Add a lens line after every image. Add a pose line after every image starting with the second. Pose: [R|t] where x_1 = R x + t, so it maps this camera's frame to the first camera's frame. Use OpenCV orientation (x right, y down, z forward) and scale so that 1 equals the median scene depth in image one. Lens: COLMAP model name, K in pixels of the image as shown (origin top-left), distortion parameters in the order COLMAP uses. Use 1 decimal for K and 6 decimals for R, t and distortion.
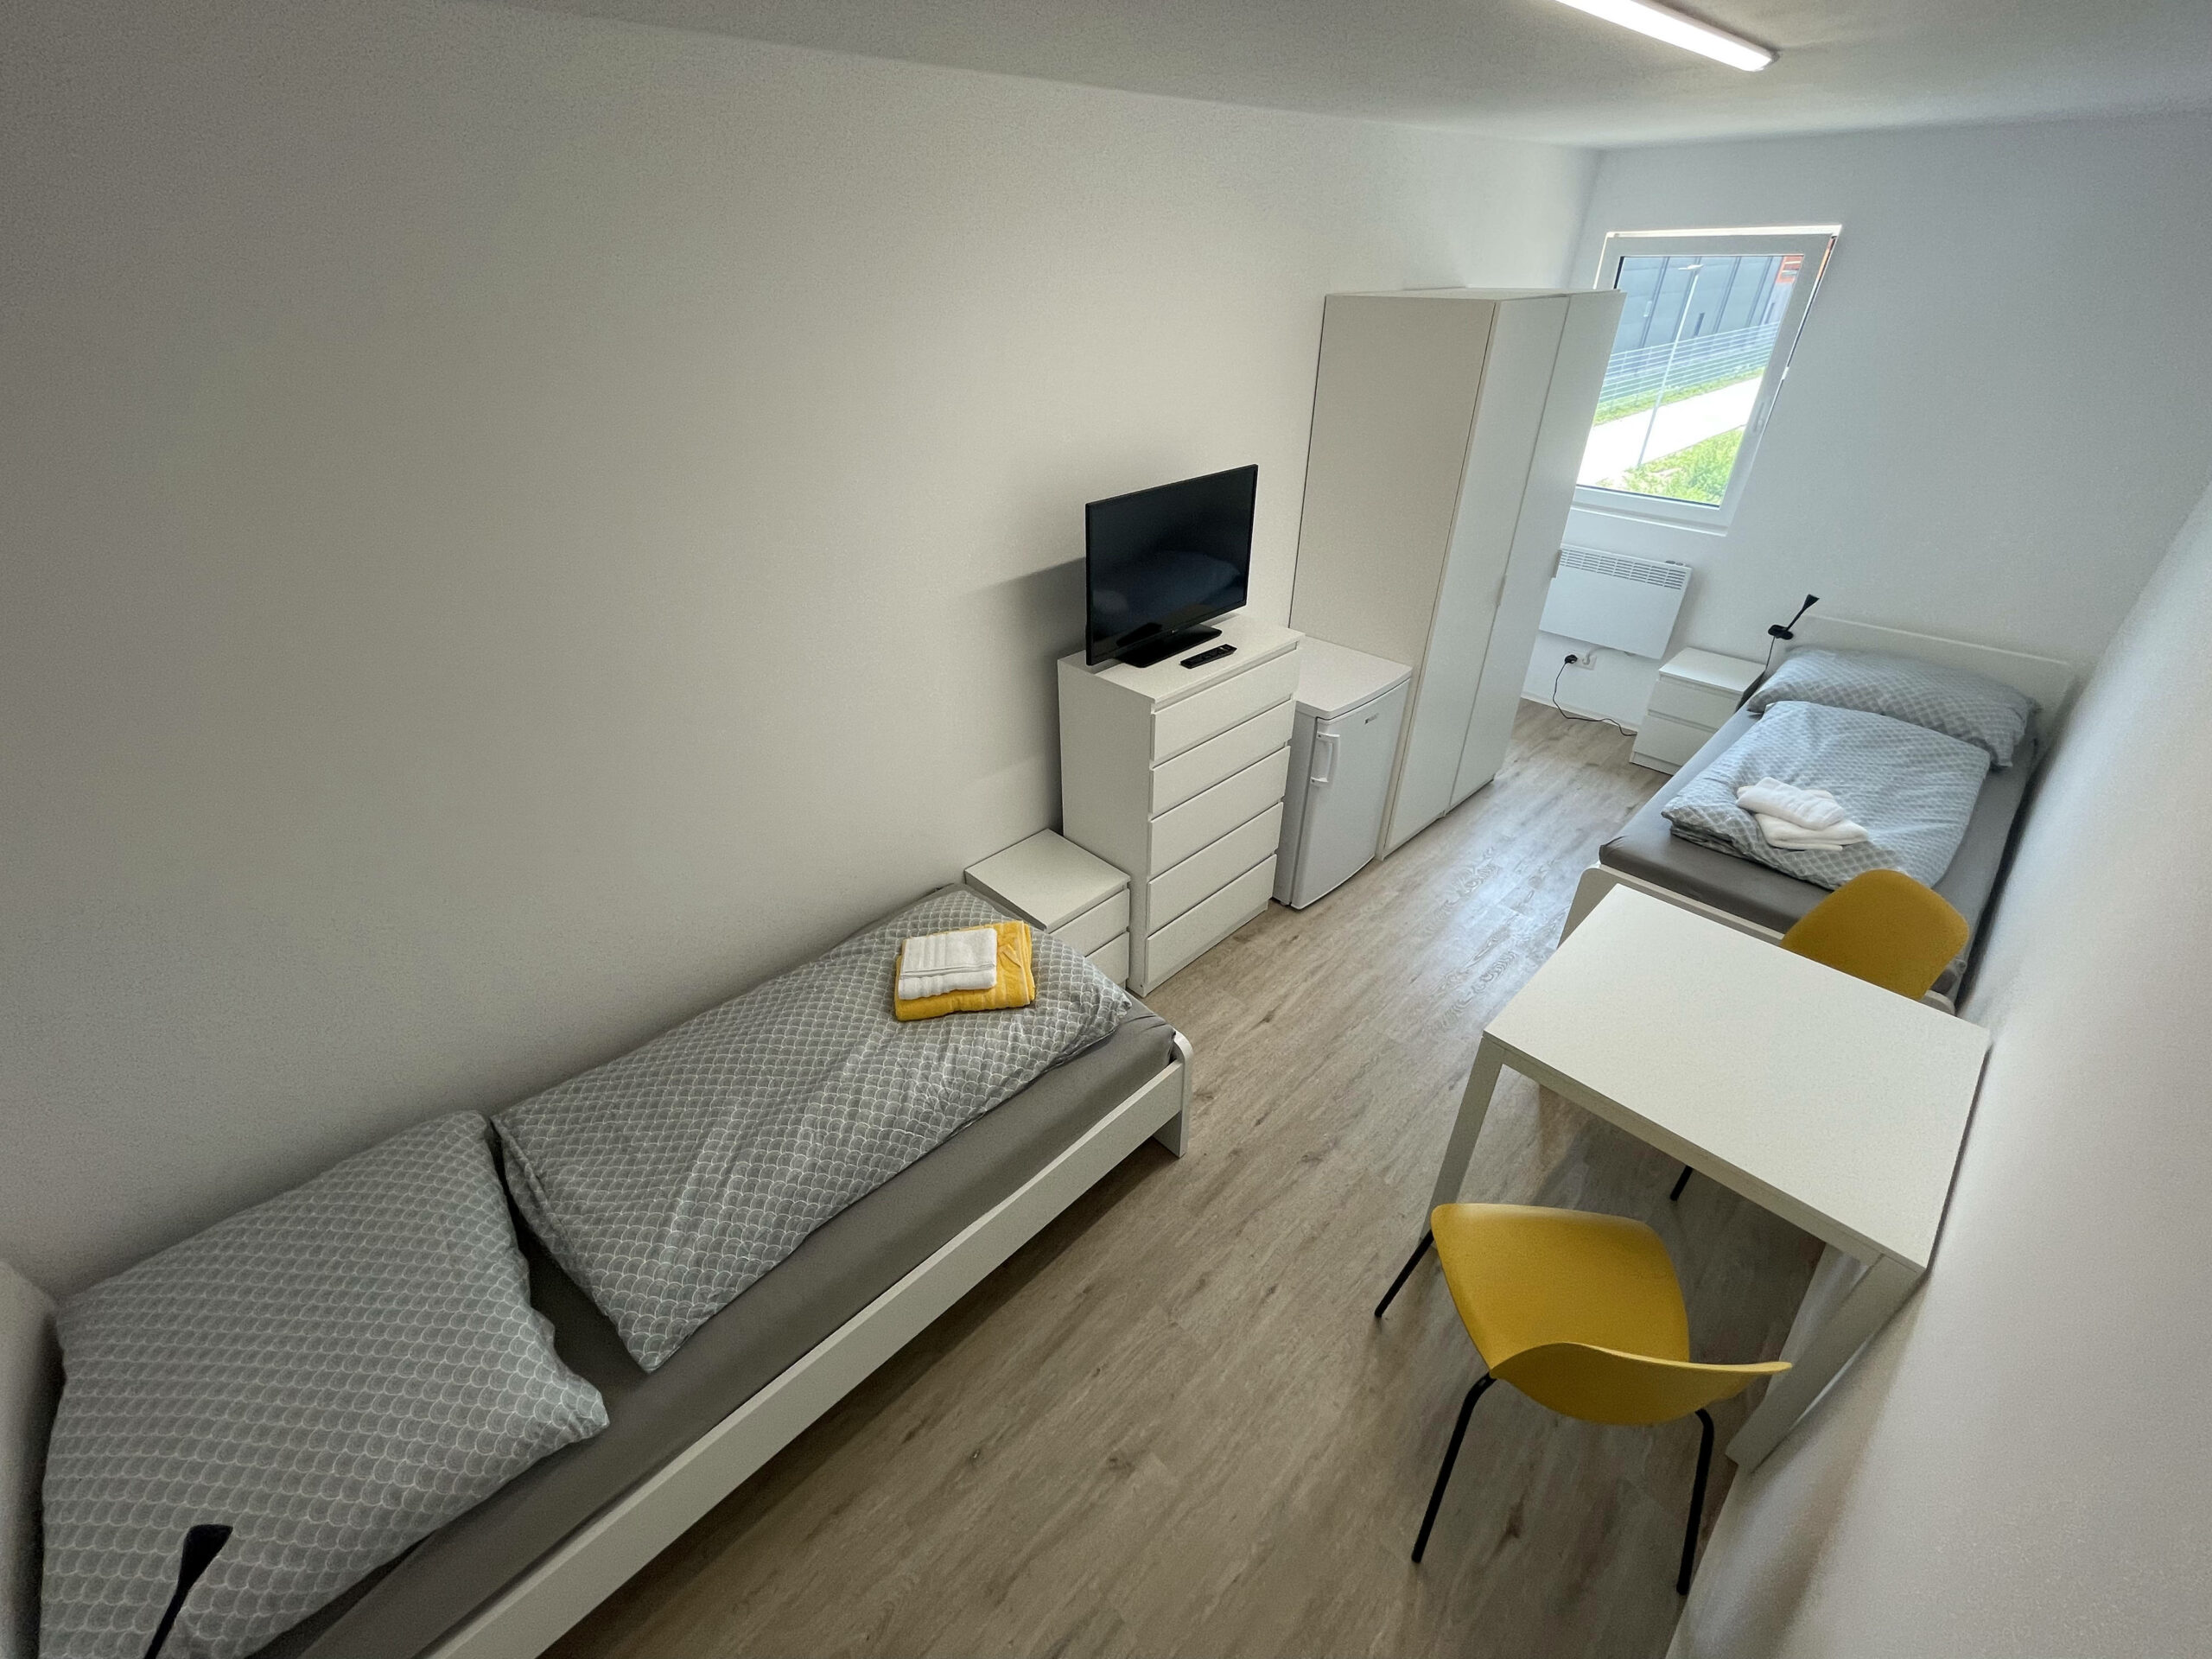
lens RADIAL K [[890.6, 0, 1096.3], [0, 890.6, 839.3], [0, 0, 1]] dist [0.000488, 0.000260]
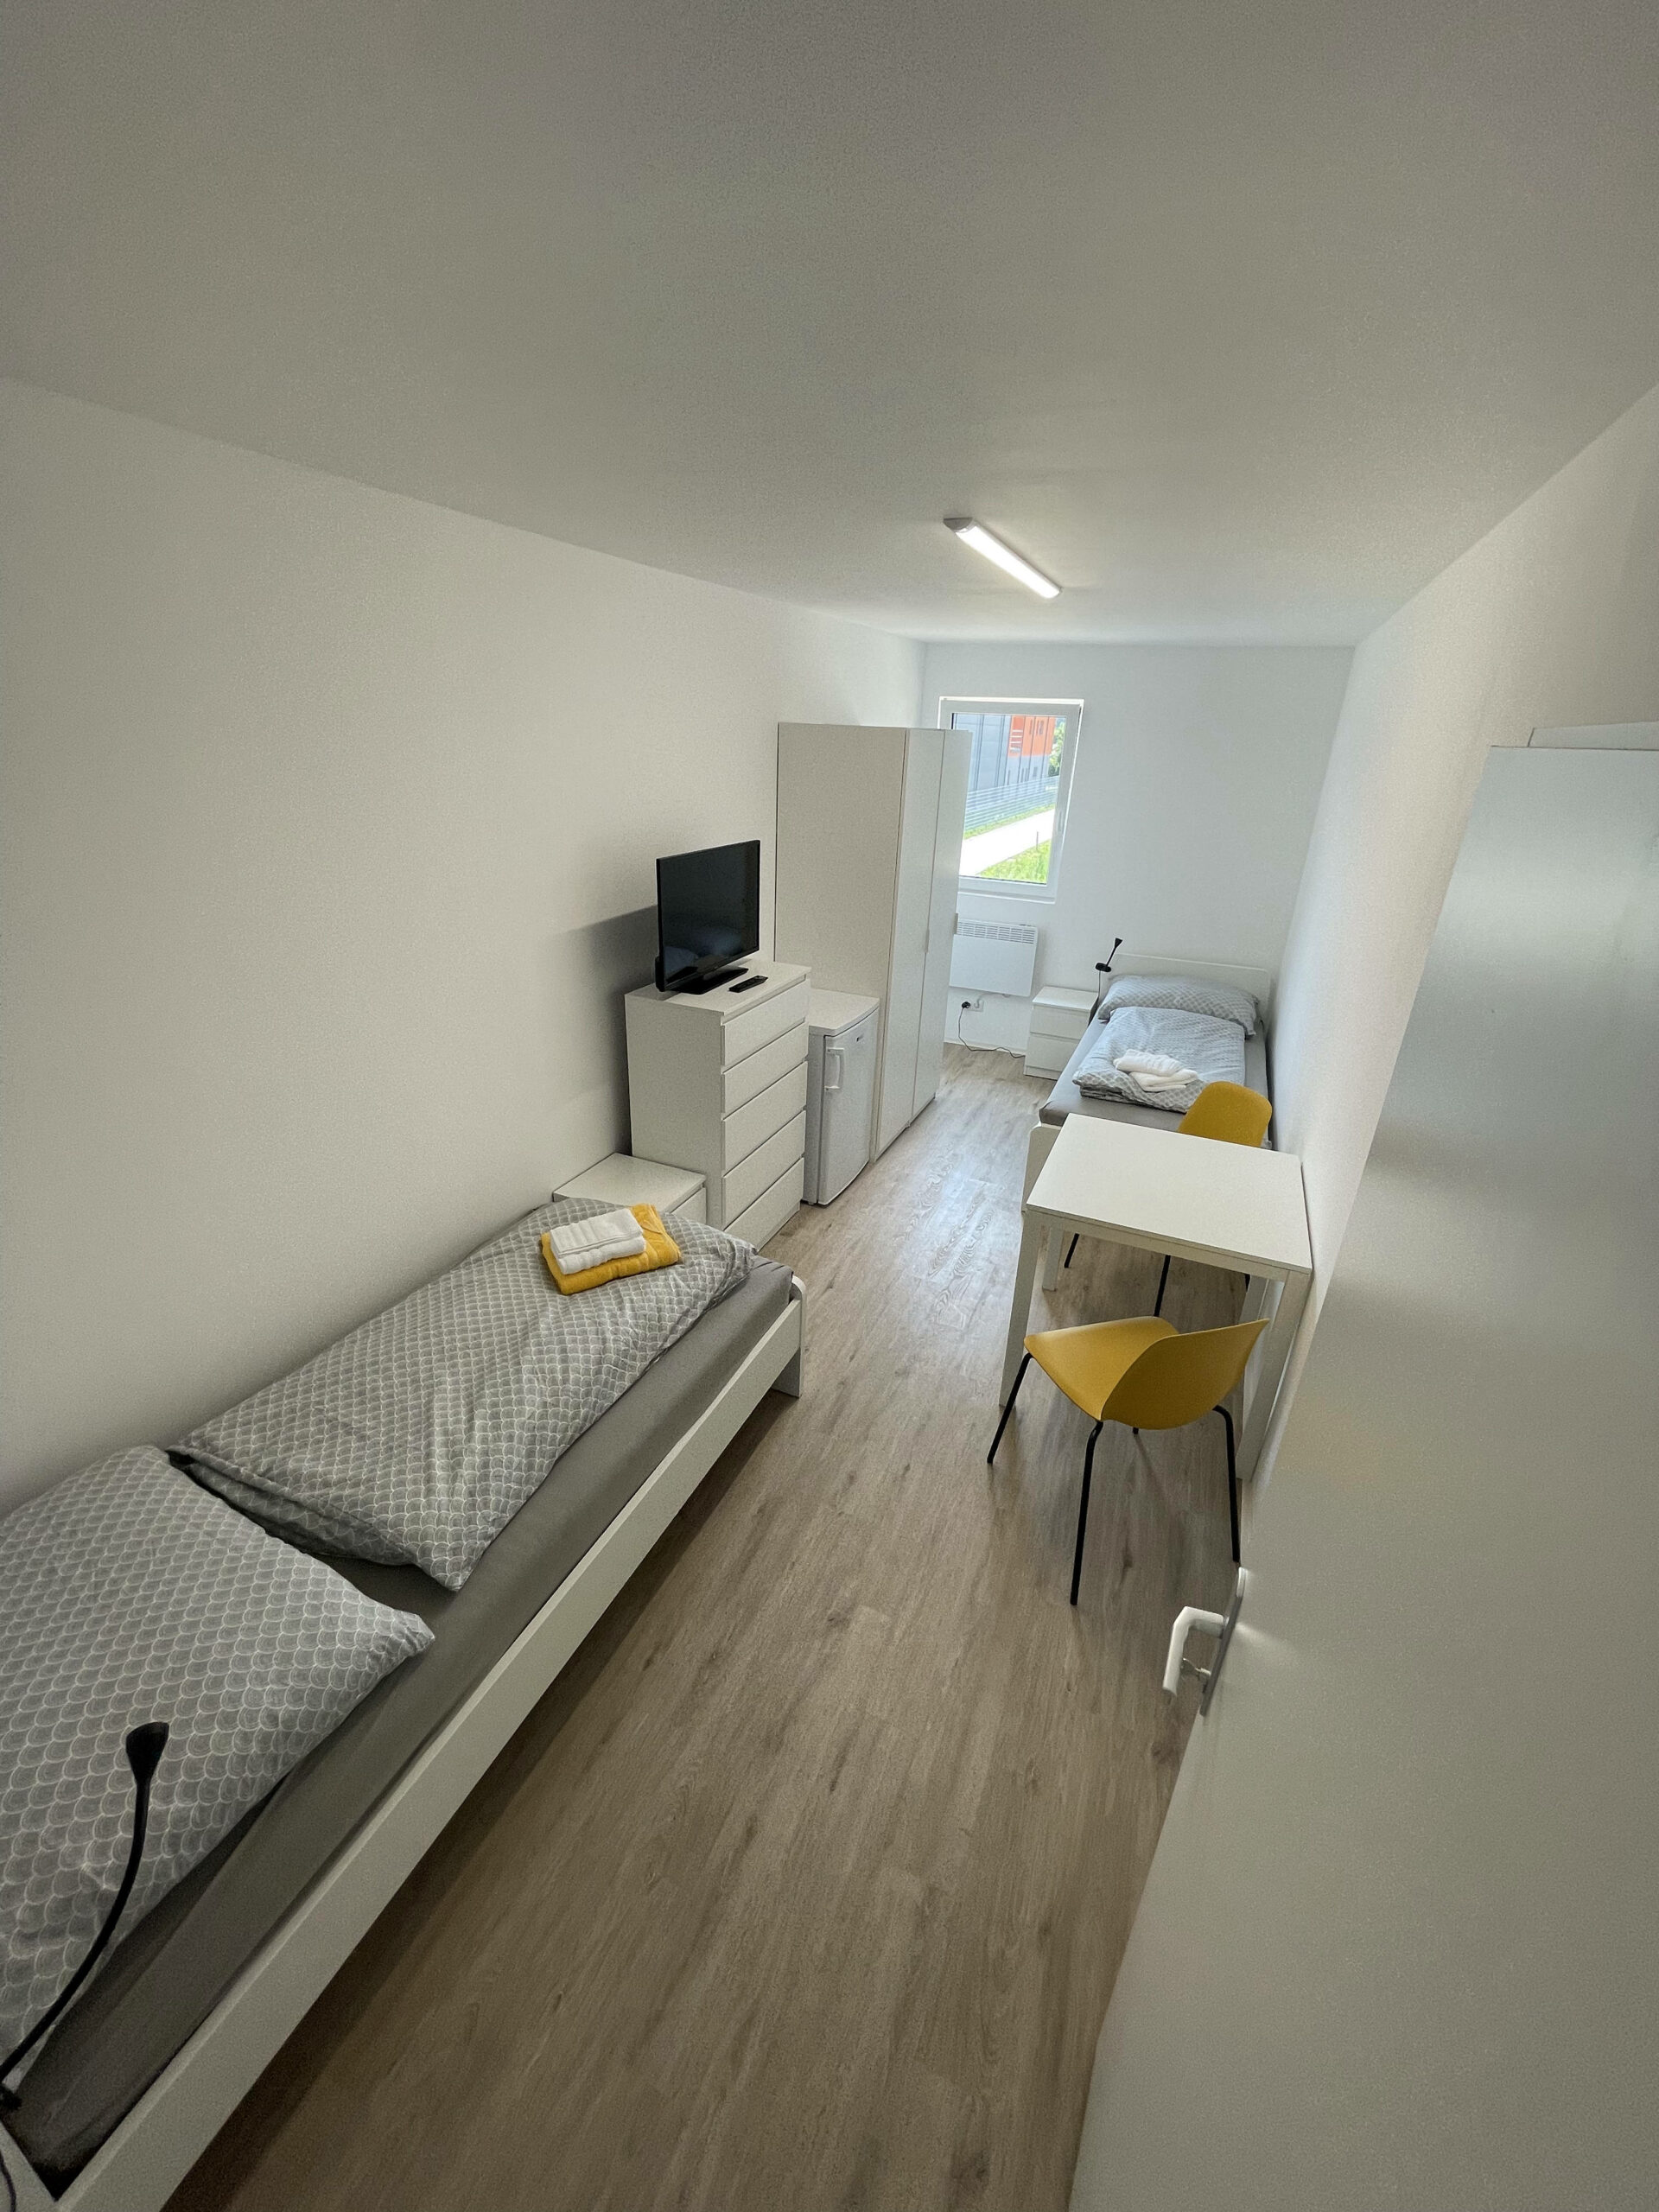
lens RADIAL K [[892.7, 0, 817.7], [0, 892.7, 1103.9], [0, 0, 1]] dist [0.010573, -0.000024]
pose [[0.927231, -0.104319, 0.359667, -0.267353], [0.165101, 0.975917, -0.142576, 0.160496], [-0.336132, 0.191582, 0.922123, -0.149860]]
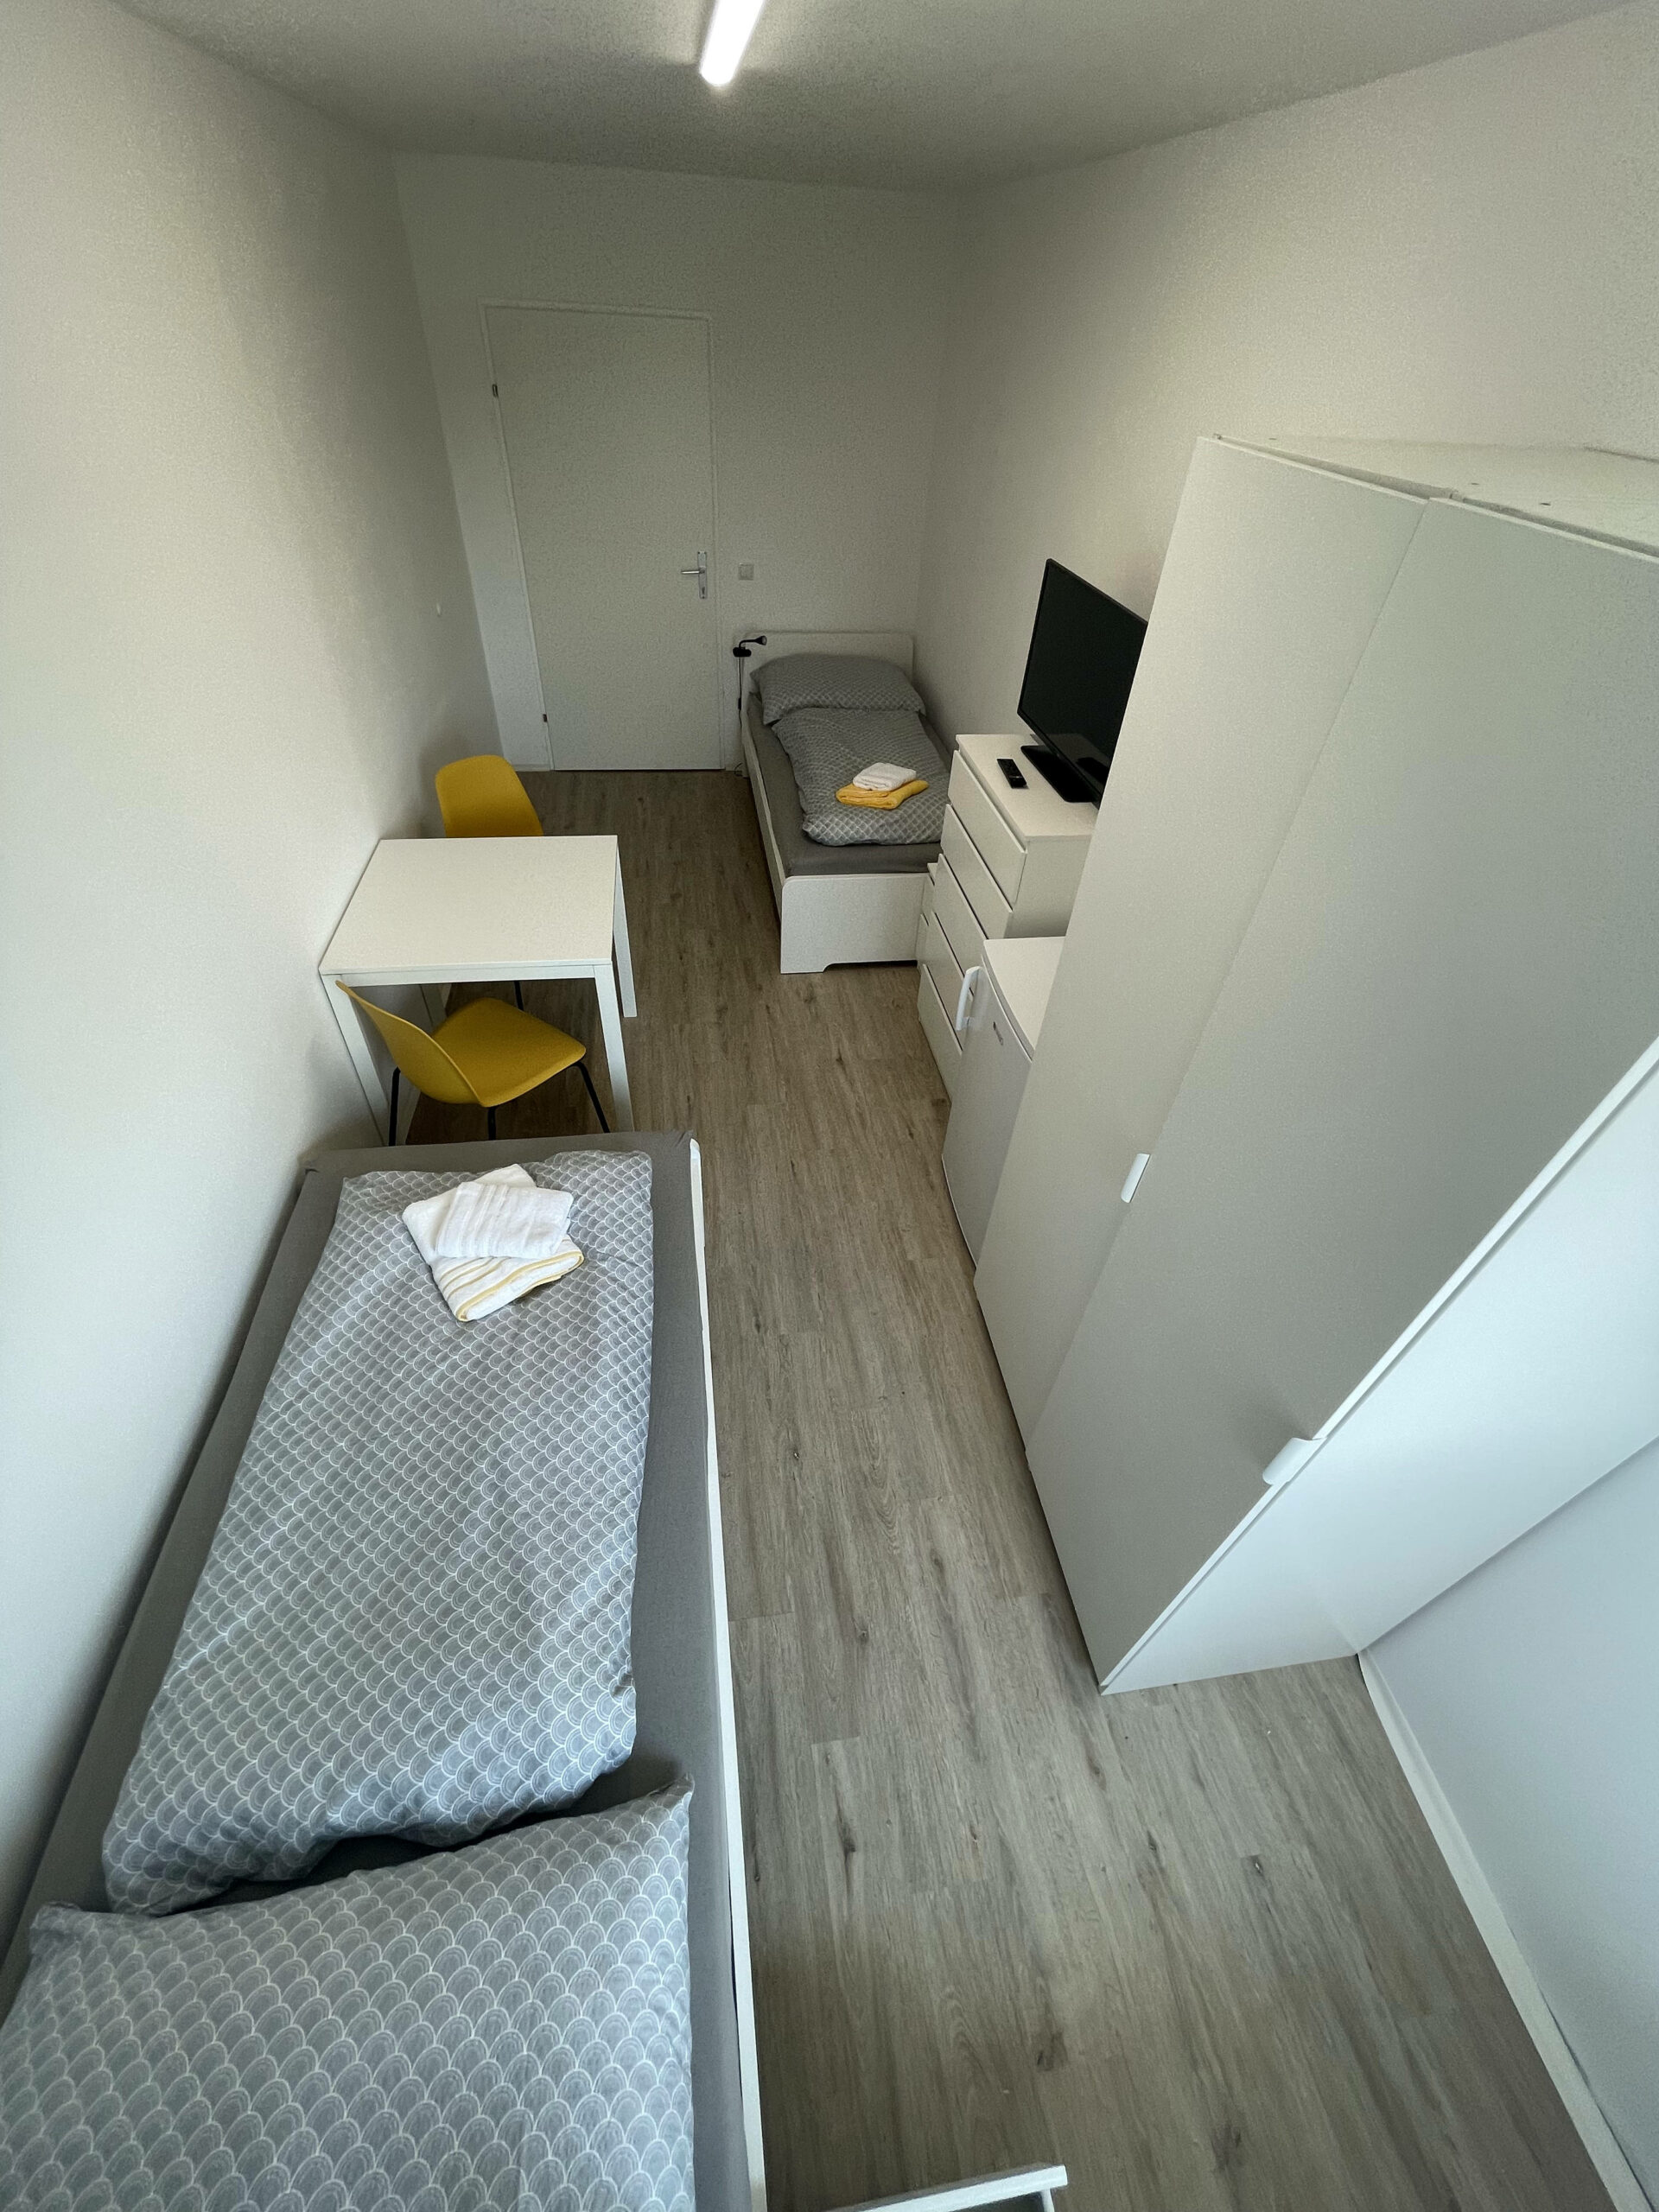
lens RADIAL K [[892.7, 0, 817.7], [0, 892.7, 1103.9], [0, 0, 1]] dist [0.010573, -0.000024]
pose [[-0.587944, 0.528416, -0.612452, 1.133873], [-0.479546, 0.382049, 0.789984, -0.803049], [0.651427, 0.758166, 0.028777, 1.204182]]
